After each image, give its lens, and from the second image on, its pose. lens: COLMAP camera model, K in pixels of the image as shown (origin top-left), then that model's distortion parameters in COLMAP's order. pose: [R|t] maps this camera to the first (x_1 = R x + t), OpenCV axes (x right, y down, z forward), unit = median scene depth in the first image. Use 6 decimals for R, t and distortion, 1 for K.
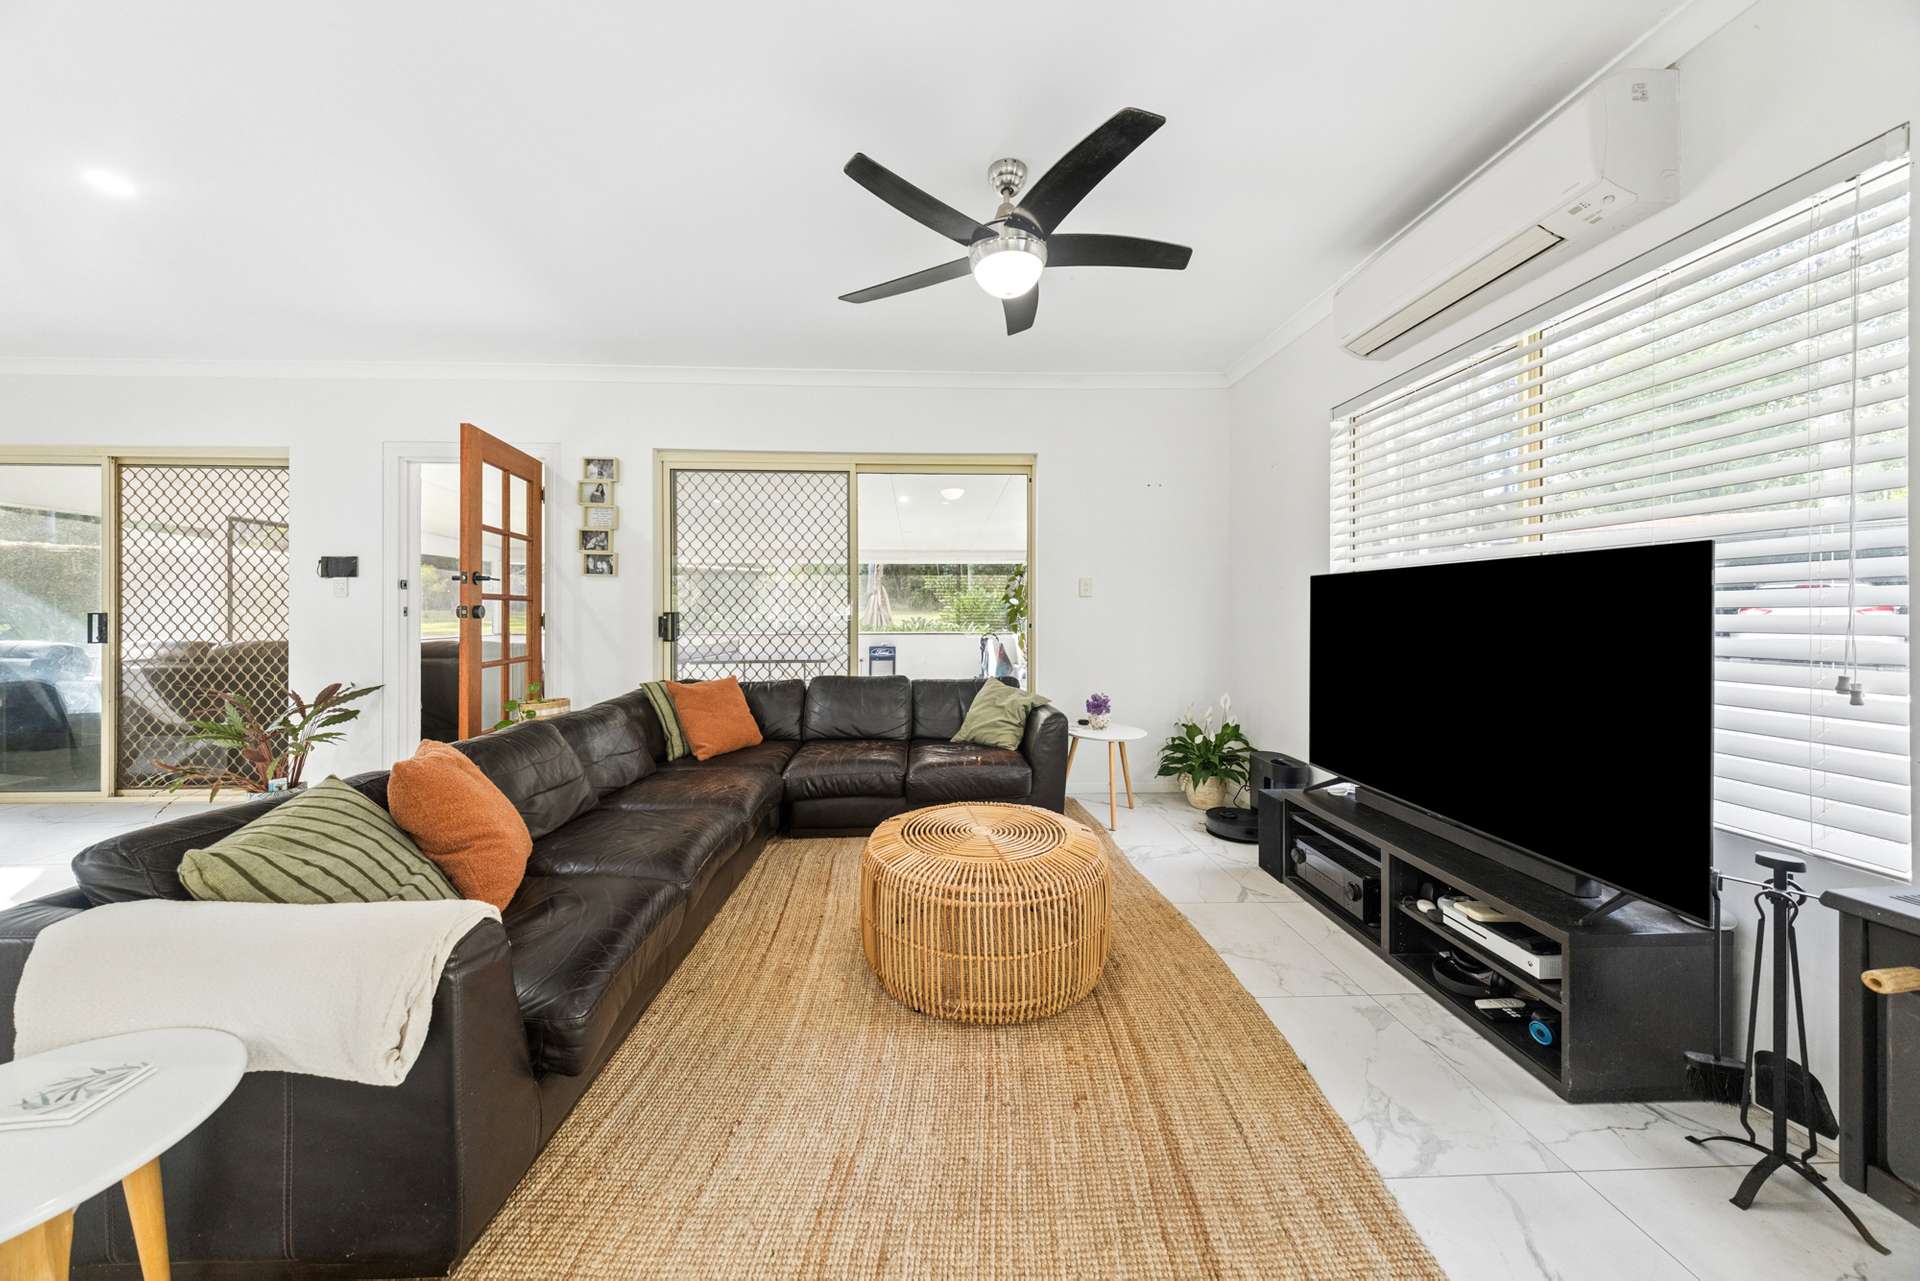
lens RADIAL K [[641.5, 0, 970.6], [0, 641.5, 609.9], [0, 0, 1]] dist [0.000673, -0.000082]
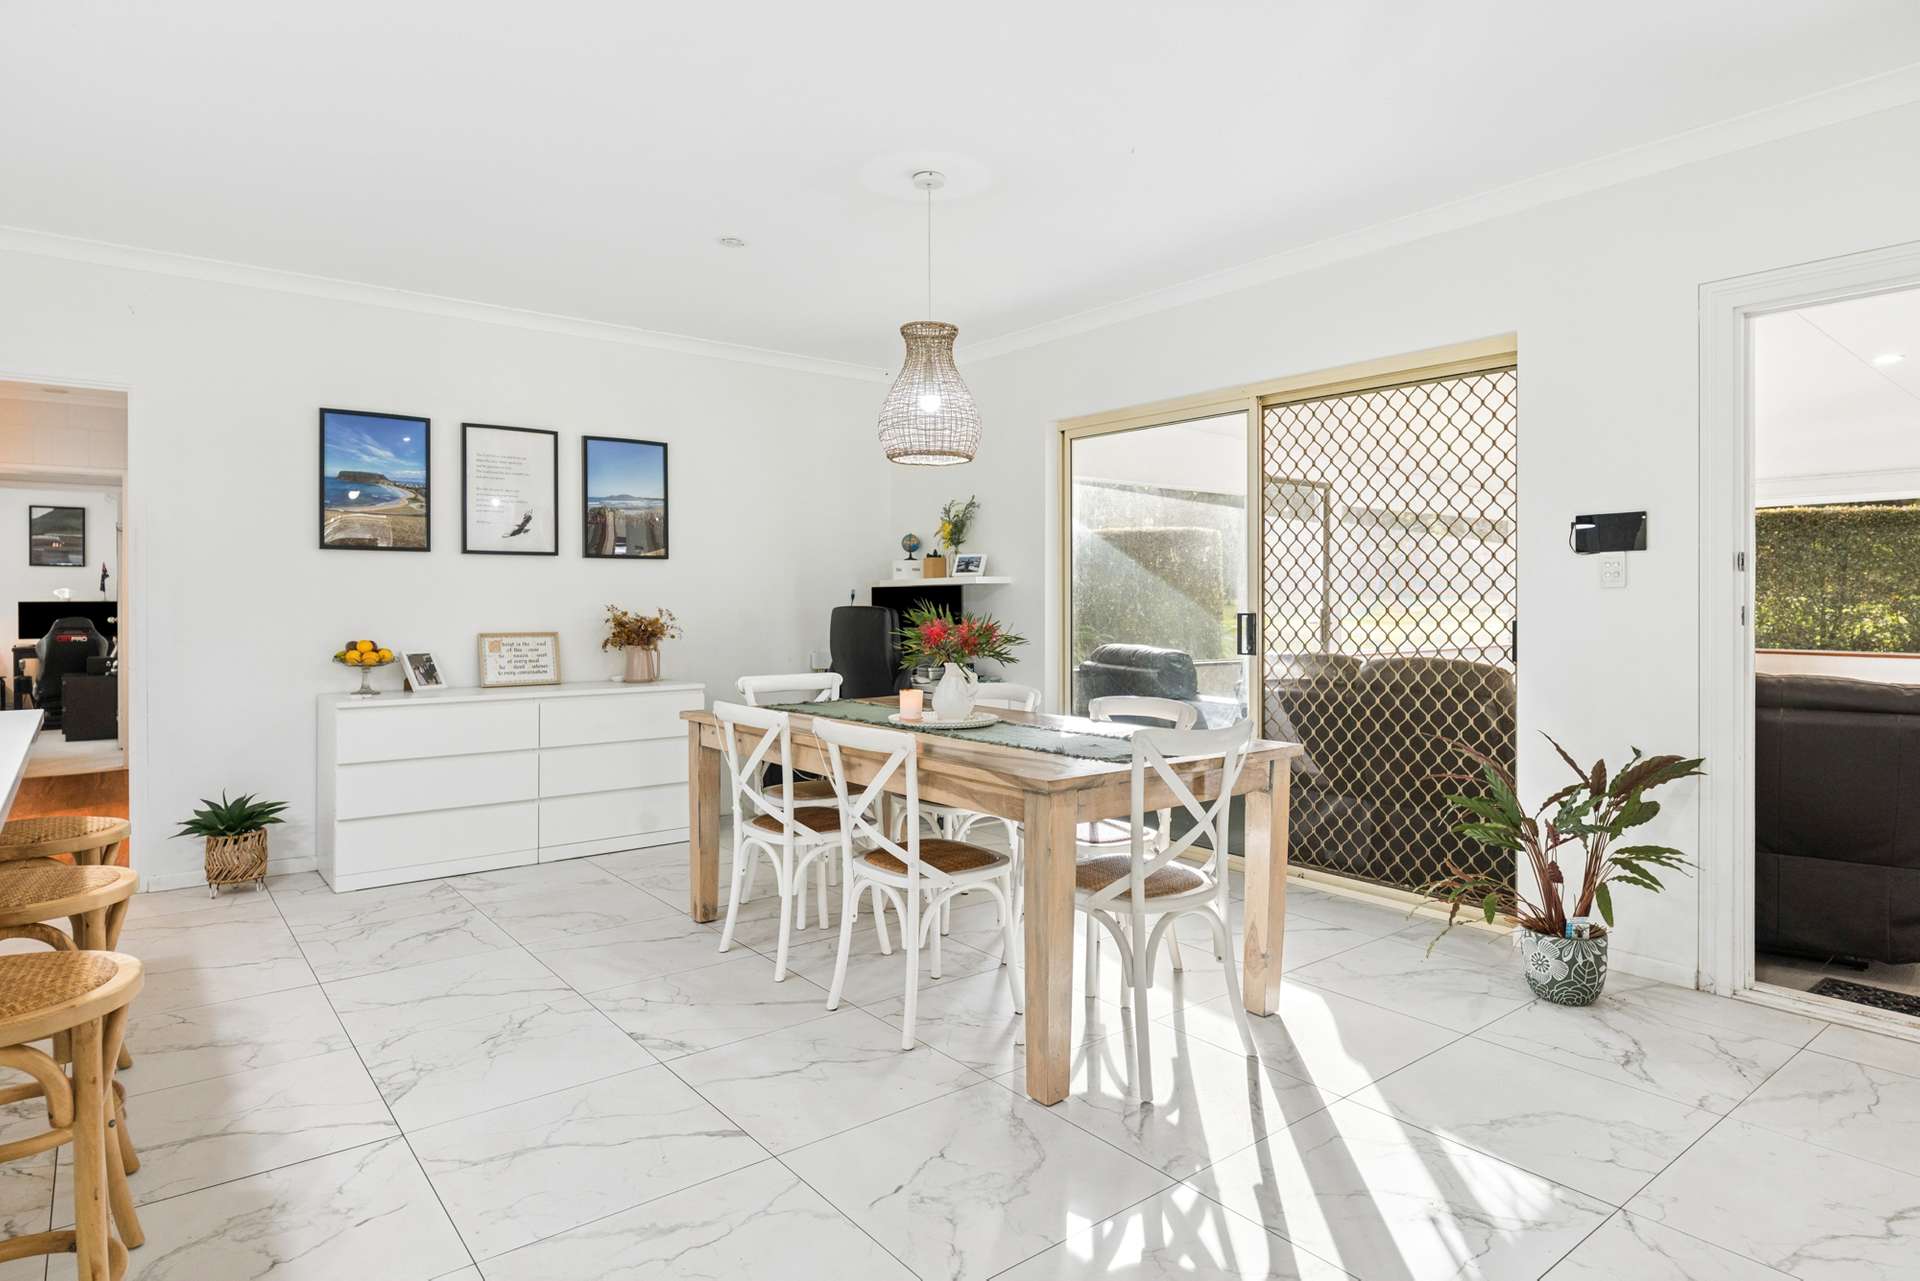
lens RADIAL K [[1088.5, 0, 963.9], [0, 1088.5, 609.7], [0, 0, 1]] dist [0.000364, -0.001054]
pose [[0.596831, 0.005370, -0.802349, -0.557845], [-0.002727, 0.999985, 0.004665, -0.004116], [0.802362, -0.000597, 0.596837, 0.005788]]
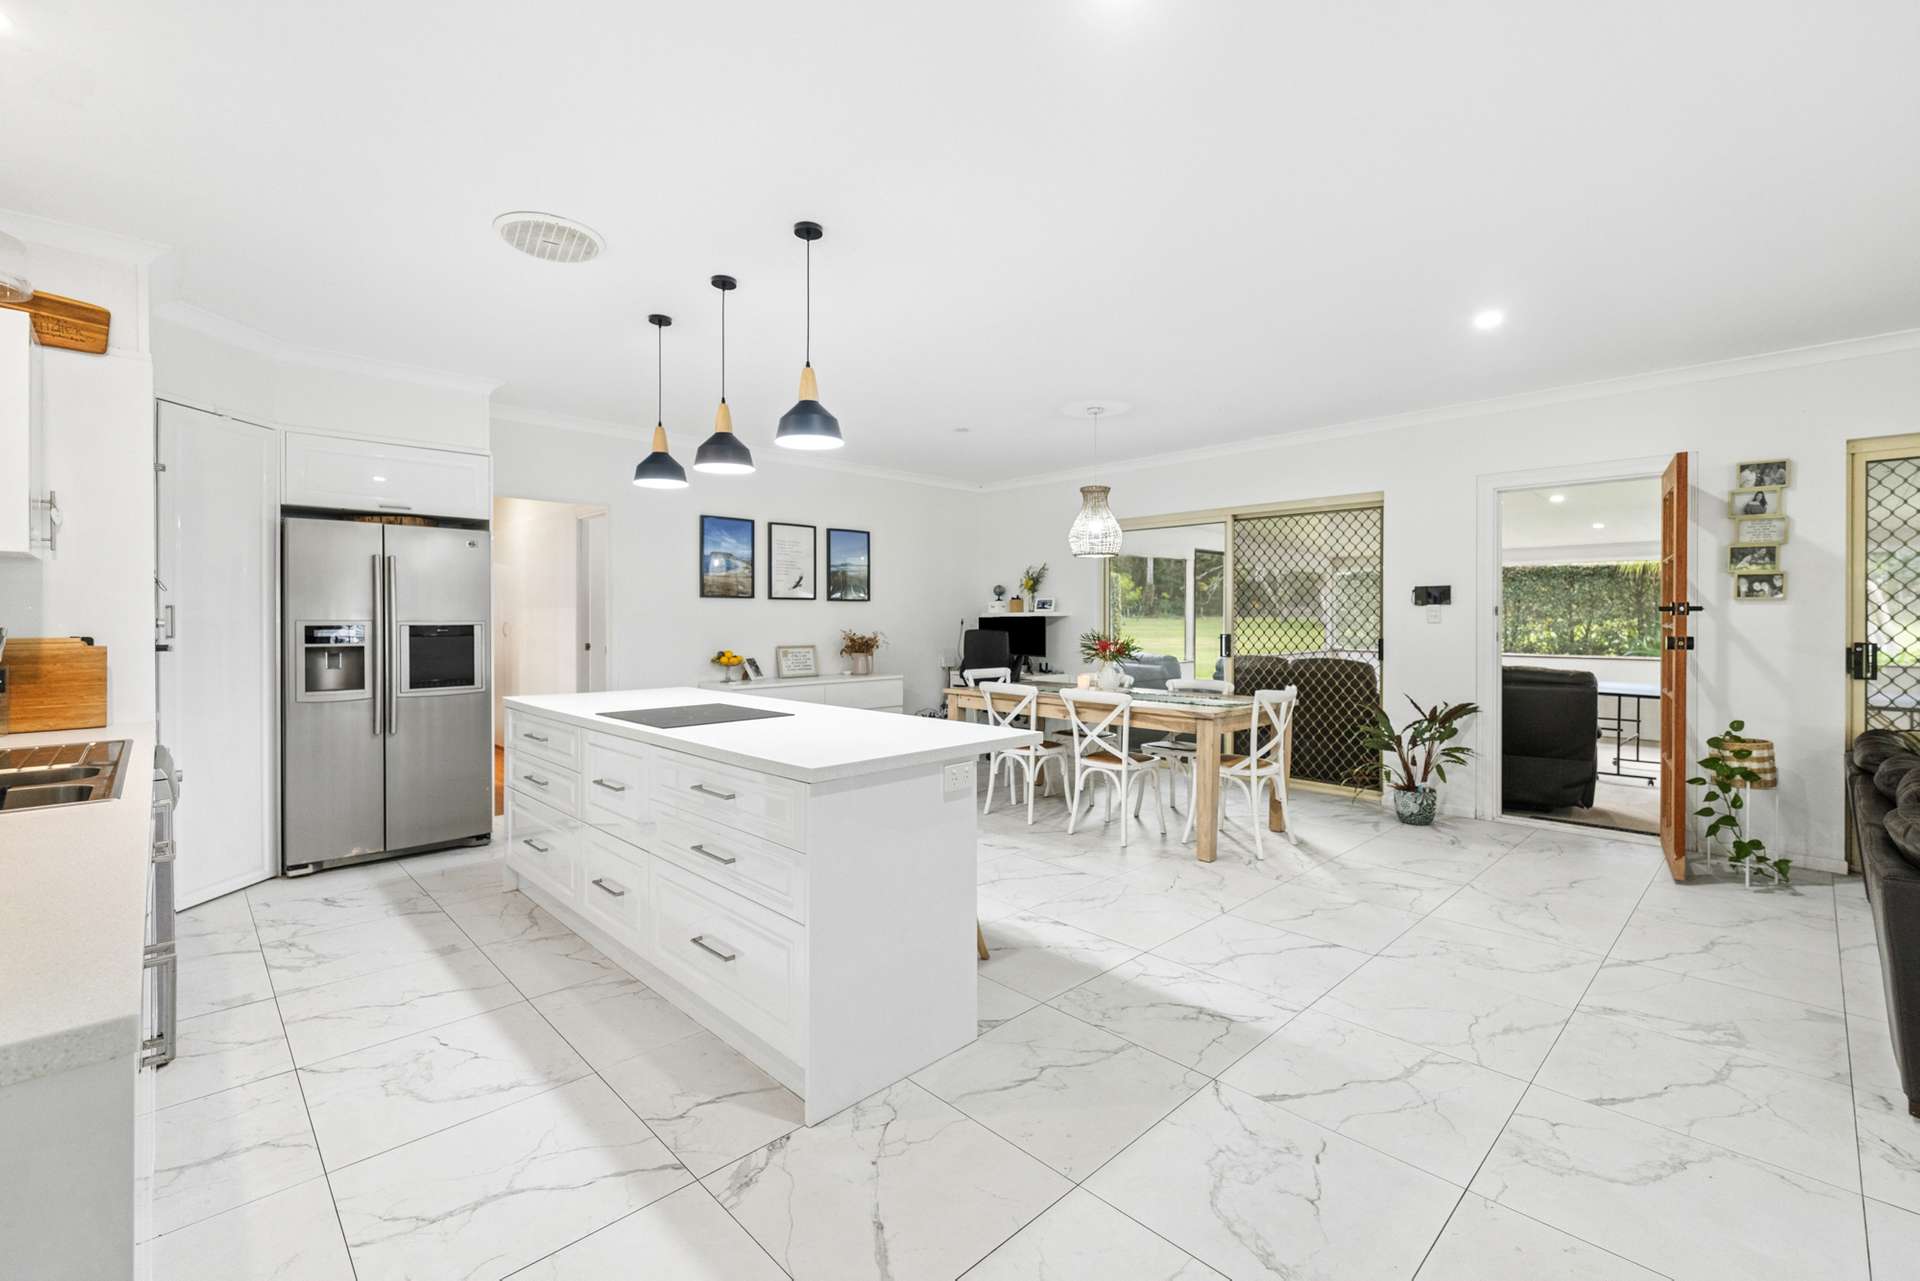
lens RADIAL K [[815.2, 0, 951.2], [0, 815.2, 630.0], [0, 0, 1]] dist [0.000826, -0.000133]
pose [[0.661498, 0.009995, -0.749880, -0.471922], [-0.002597, 0.999936, 0.011038, -0.020893], [0.749943, -0.005355, 0.661481, -0.534325]]
